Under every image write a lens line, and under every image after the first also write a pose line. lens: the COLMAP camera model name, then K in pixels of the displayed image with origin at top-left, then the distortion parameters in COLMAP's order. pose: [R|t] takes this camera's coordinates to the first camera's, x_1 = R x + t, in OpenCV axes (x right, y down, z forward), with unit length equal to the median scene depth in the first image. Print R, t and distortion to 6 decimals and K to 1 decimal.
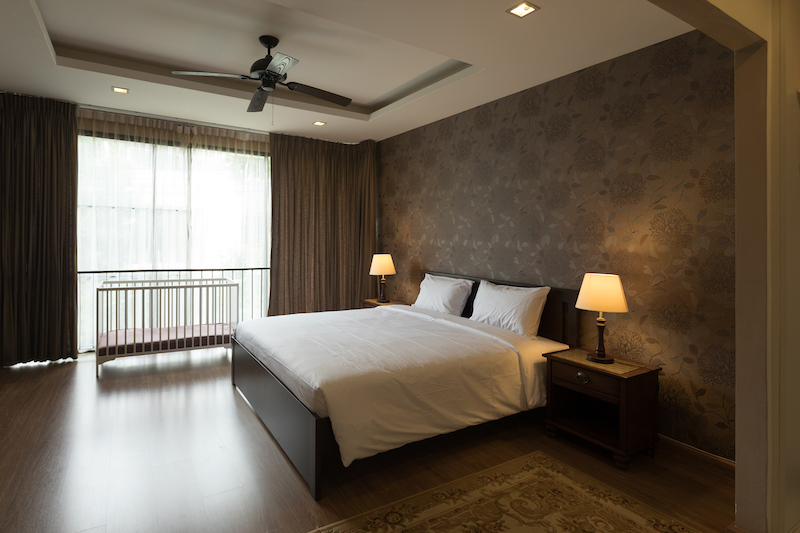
lens RADIAL K [[428.6, 0, 397.4], [0, 428.6, 244.7], [0, 0, 1]] dist [-0.006775, 0.000420]
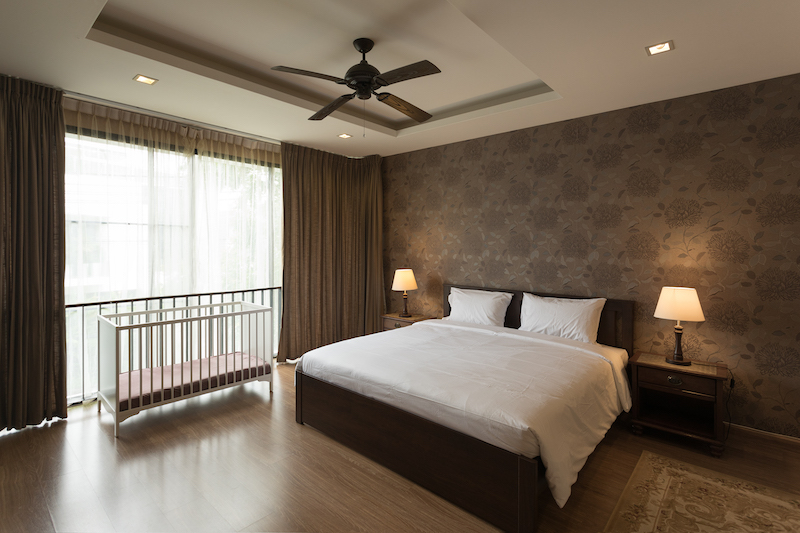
lens RADIAL K [[391.6, 0, 401.7], [0, 391.6, 251.7], [0, 0, 1]] dist [0.003561, -0.001852]
pose [[0.959388, -0.016702, 0.281594, -0.399034], [0.015512, 0.999859, 0.006453, -0.034642], [-0.281662, -0.001823, 0.959512, 0.151675]]
